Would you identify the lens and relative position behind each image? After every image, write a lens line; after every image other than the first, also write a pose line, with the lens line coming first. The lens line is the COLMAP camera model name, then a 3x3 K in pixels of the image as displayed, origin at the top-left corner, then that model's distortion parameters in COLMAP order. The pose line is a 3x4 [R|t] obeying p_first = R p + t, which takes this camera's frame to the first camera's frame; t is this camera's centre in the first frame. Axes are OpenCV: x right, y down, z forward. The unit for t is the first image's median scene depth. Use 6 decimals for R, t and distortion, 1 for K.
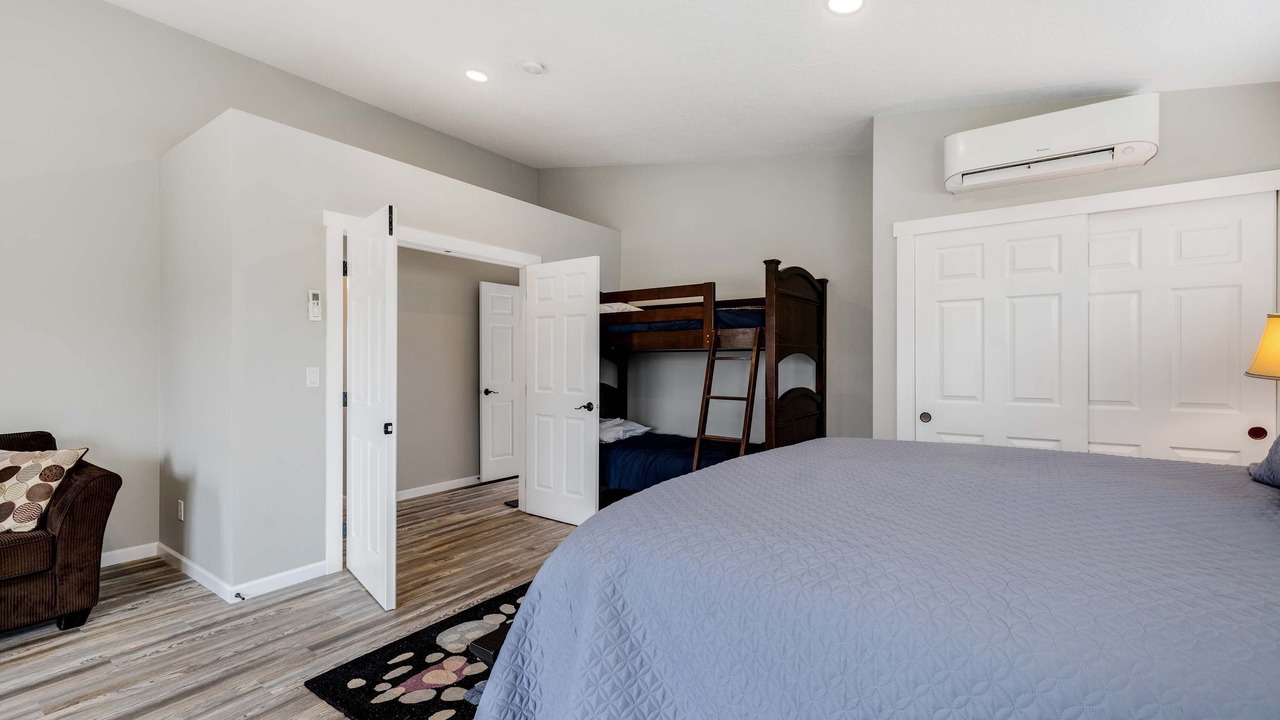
lens RADIAL K [[529.6, 0, 634.9], [0, 529.6, 362.7], [0, 0, 1]] dist [0.000698, -0.000051]
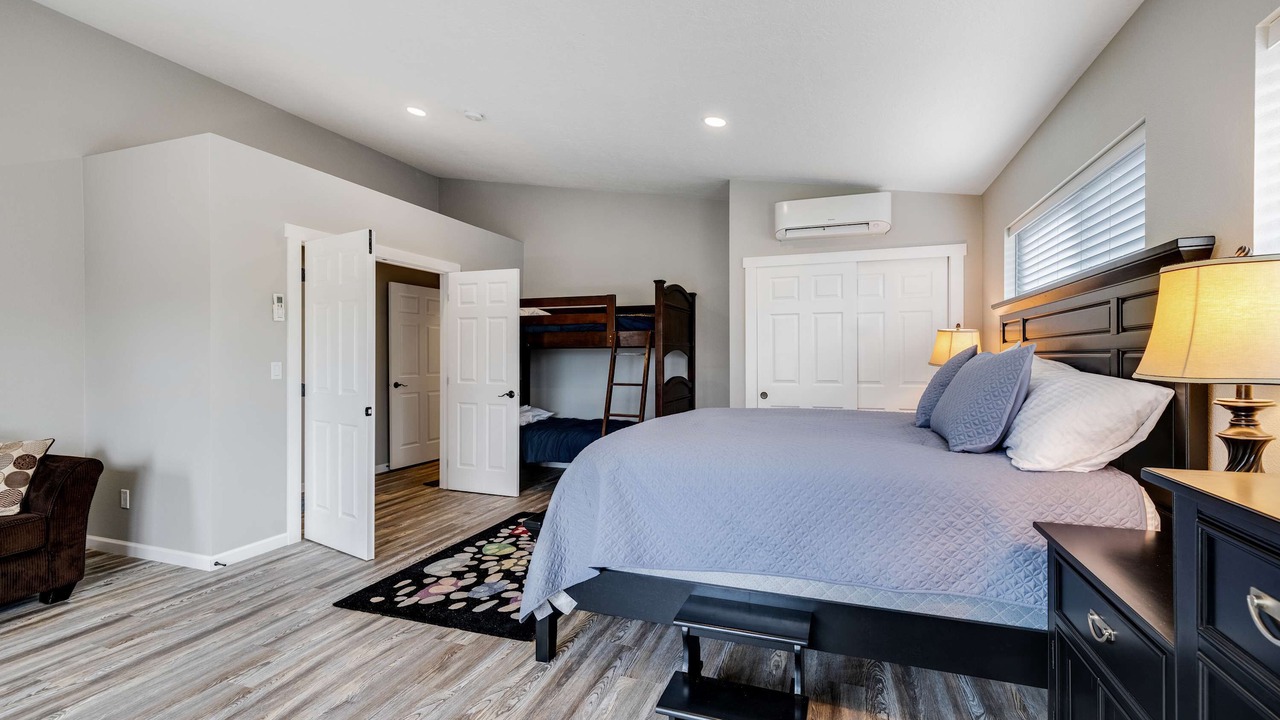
lens RADIAL K [[543.6, 0, 642.4], [0, 543.6, 355.5], [0, 0, 1]] dist [-0.001080, -0.000487]
pose [[0.961314, -0.000662, 0.275454, -0.175308], [0.001708, 0.999992, -0.003559, 0.000547], [-0.275449, 0.003892, 0.961308, -0.329364]]
